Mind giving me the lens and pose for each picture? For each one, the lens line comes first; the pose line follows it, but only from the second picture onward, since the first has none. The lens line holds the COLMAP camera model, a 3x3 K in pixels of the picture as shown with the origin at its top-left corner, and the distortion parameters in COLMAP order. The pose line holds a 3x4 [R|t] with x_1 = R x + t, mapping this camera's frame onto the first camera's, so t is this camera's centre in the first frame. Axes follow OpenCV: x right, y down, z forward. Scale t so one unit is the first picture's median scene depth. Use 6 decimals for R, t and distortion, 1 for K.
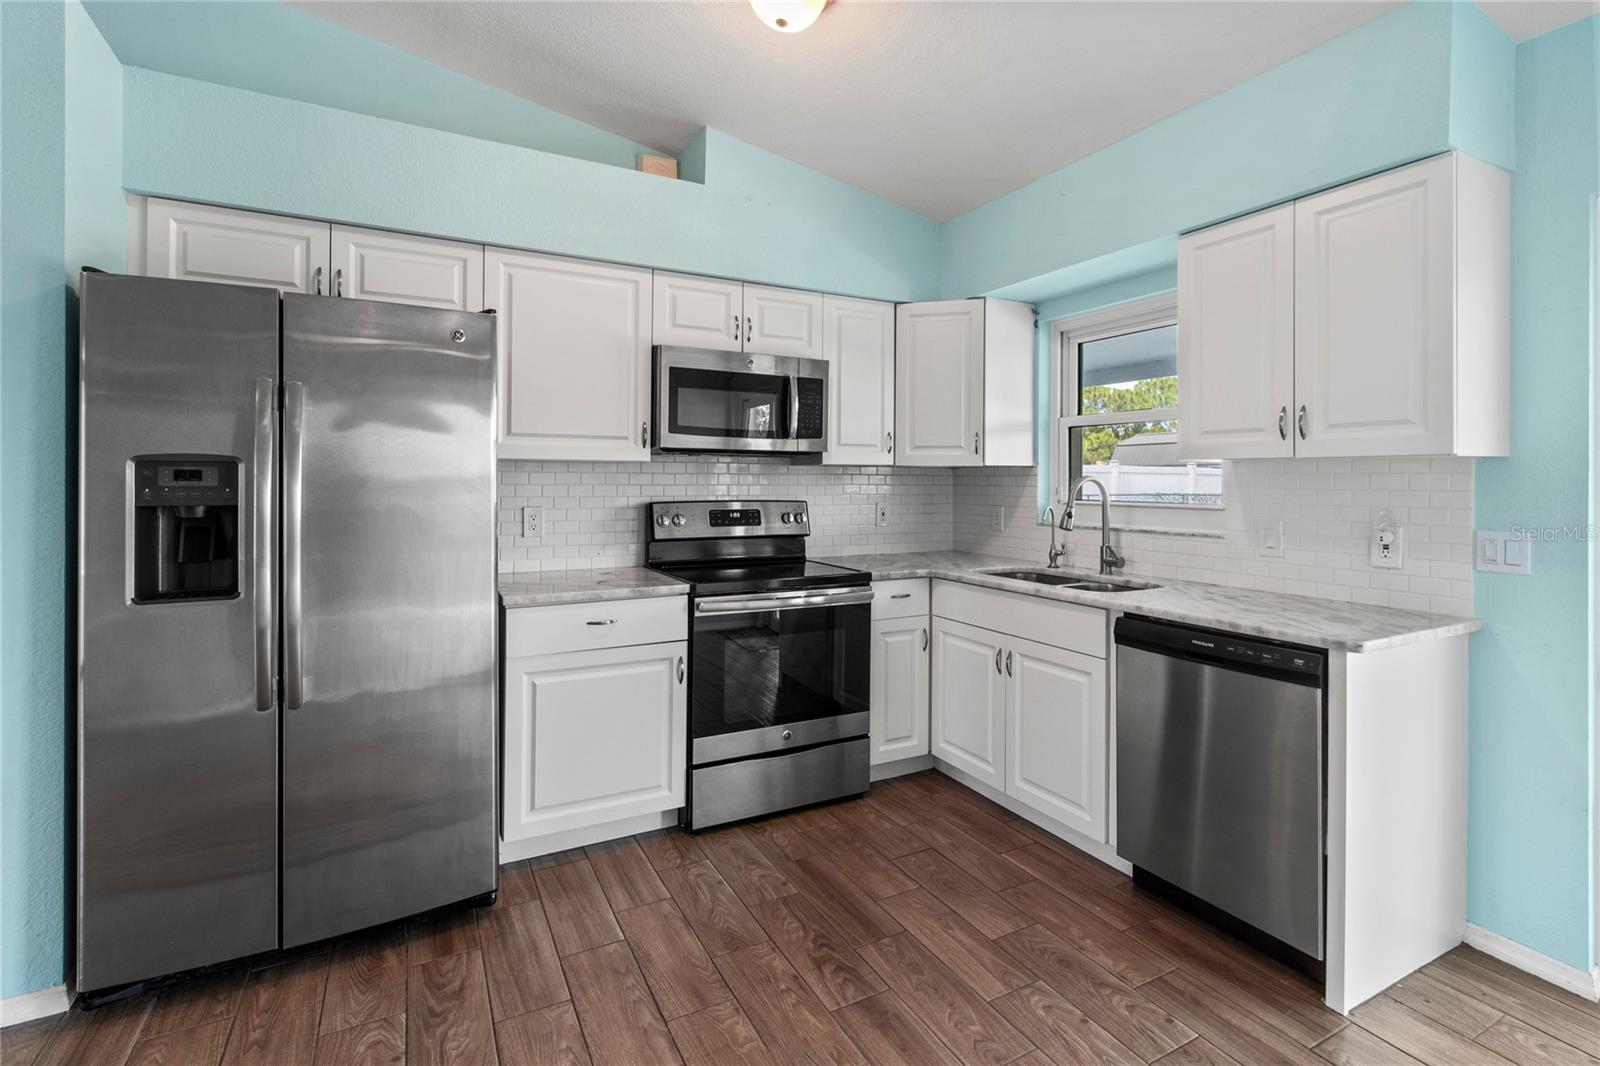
lens RADIAL K [[745.9, 0, 816.0], [0, 745.9, 479.9], [0, 0, 1]] dist [-0.000462, -0.000287]
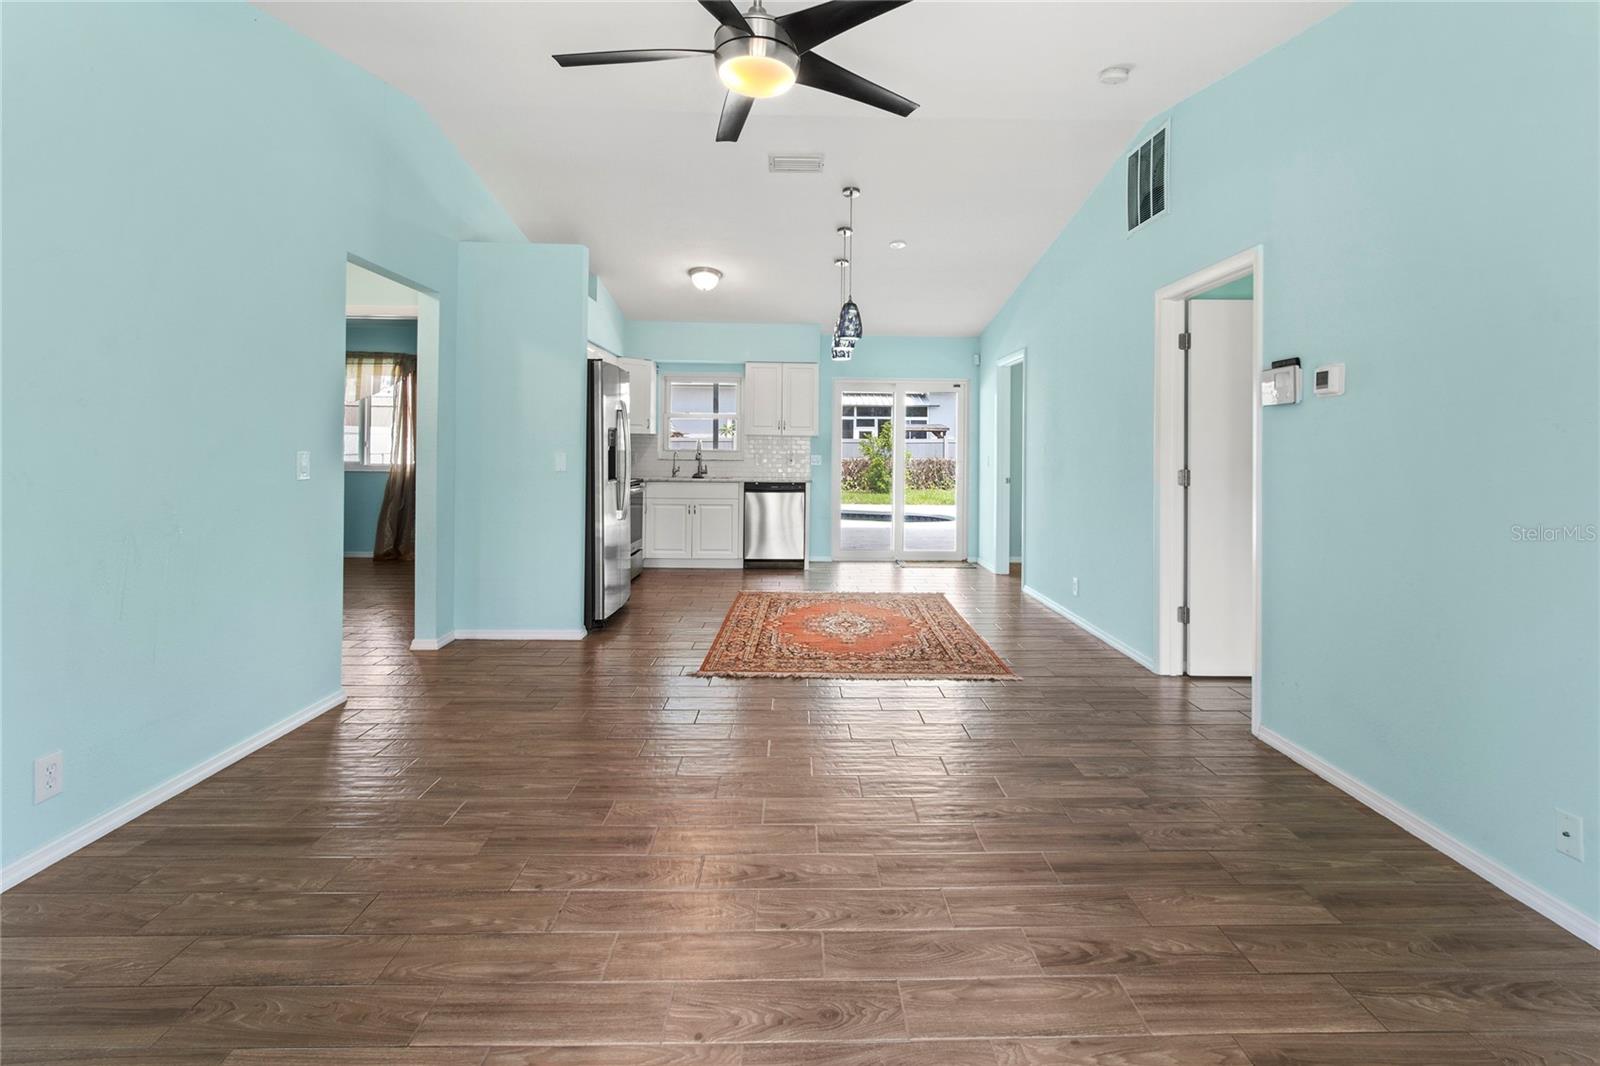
lens RADIAL K [[758.5, 0, 809.2], [0, 758.5, 442.4], [0, 0, 1]] dist [0.000904, -0.000097]
pose [[0.461656, 0.011107, 0.886989, -1.865086], [-0.010428, 0.999920, -0.007094, 0.020152], [-0.886998, -0.005975, 0.461735, -0.584642]]
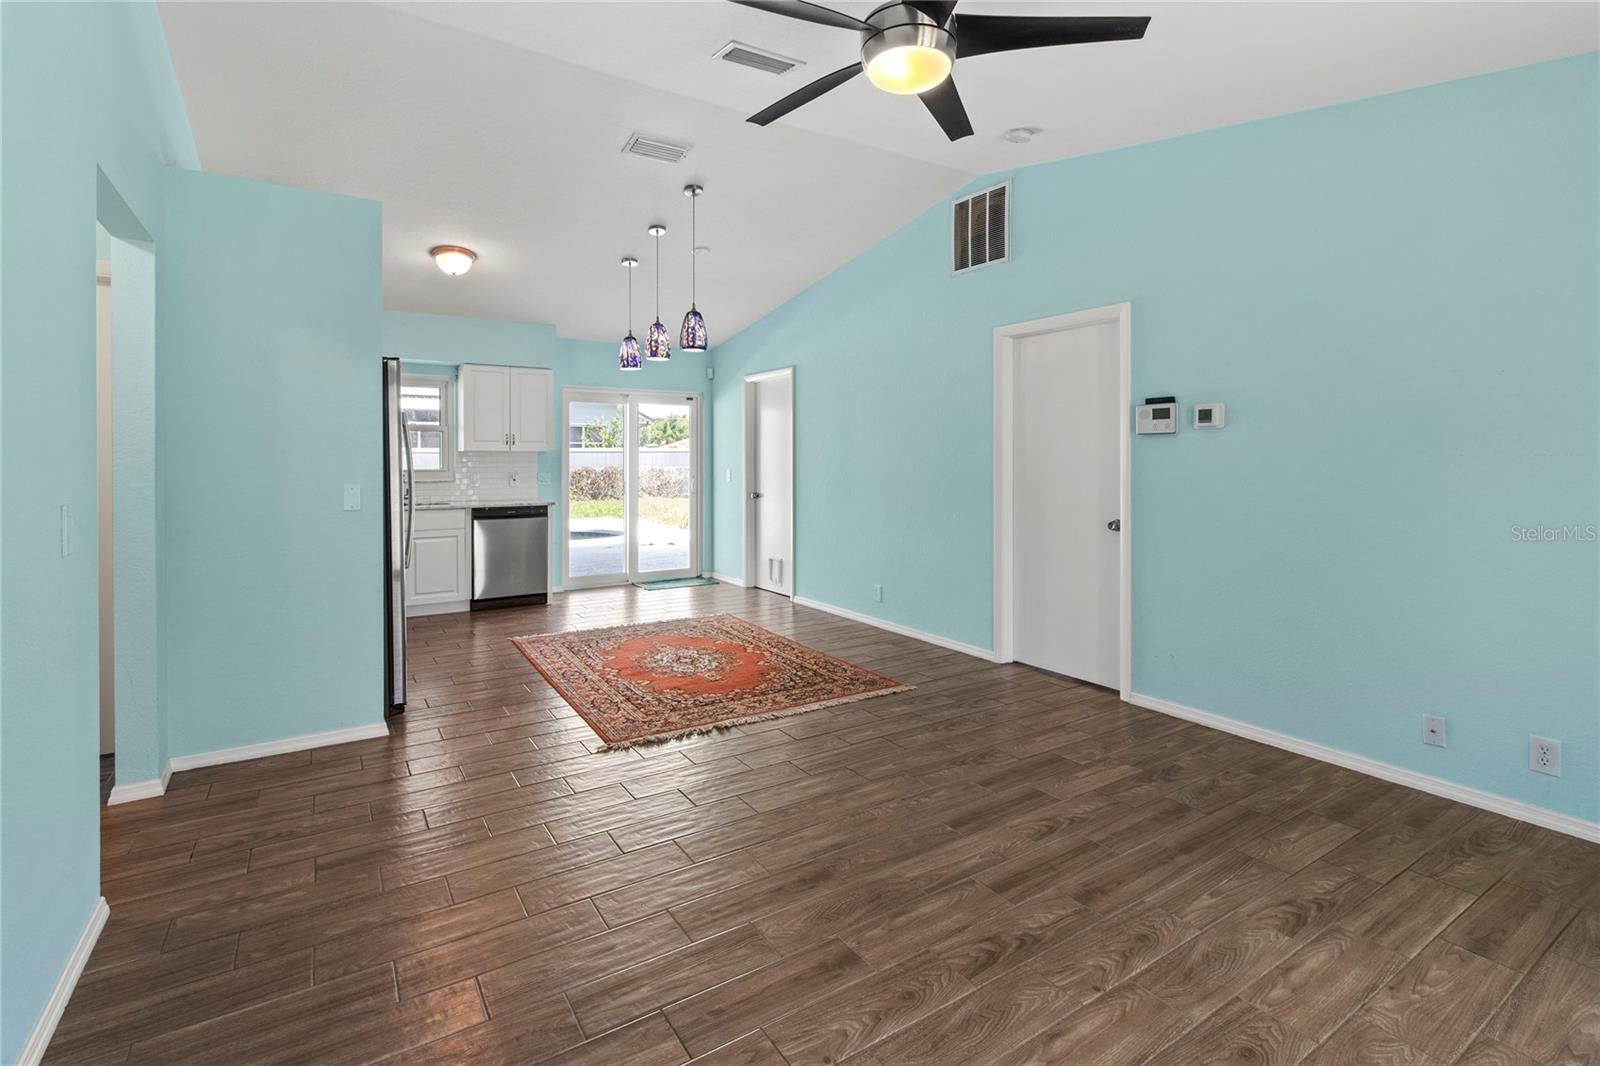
lens RADIAL K [[759.9, 0, 803.7], [0, 759.9, 458.2], [0, 0, 1]] dist [0.004452, 0.000022]
pose [[-0.069730, -0.001789, 0.997564, -1.899265], [0.000024, 0.999998, 0.001795, -0.005724], [-0.997566, 0.000149, -0.069730, 0.013397]]
